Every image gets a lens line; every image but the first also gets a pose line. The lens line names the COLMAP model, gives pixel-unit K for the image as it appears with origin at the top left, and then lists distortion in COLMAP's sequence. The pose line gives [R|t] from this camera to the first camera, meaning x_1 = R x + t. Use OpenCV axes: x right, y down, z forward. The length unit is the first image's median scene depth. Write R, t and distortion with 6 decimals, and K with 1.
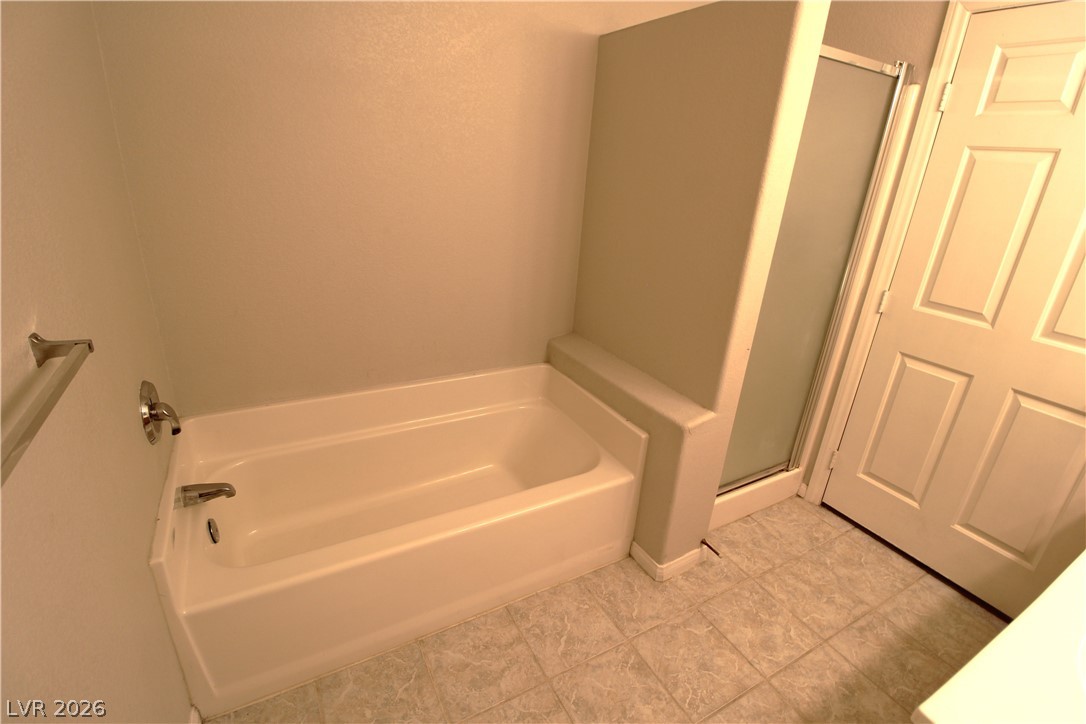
lens RADIAL K [[508.1, 0, 542.7], [0, 508.1, 361.7], [0, 0, 1]] dist [-0.011266, -0.003142]
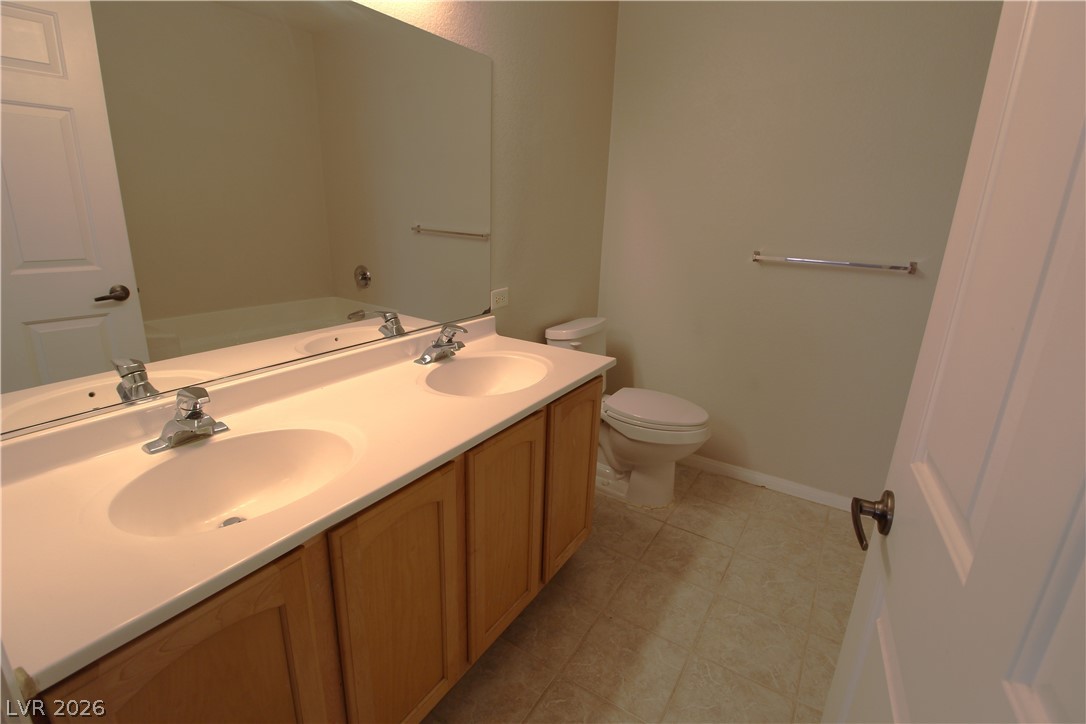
lens RADIAL K [[508.1, 0, 545.2], [0, 508.1, 354.8], [0, 0, 1]] dist [-0.011266, -0.003142]
pose [[-0.877546, 0.033601, -0.478314, 1.036340], [-0.264013, 0.798851, 0.540495, -0.305983], [0.400262, 0.600590, -0.692157, 1.176536]]
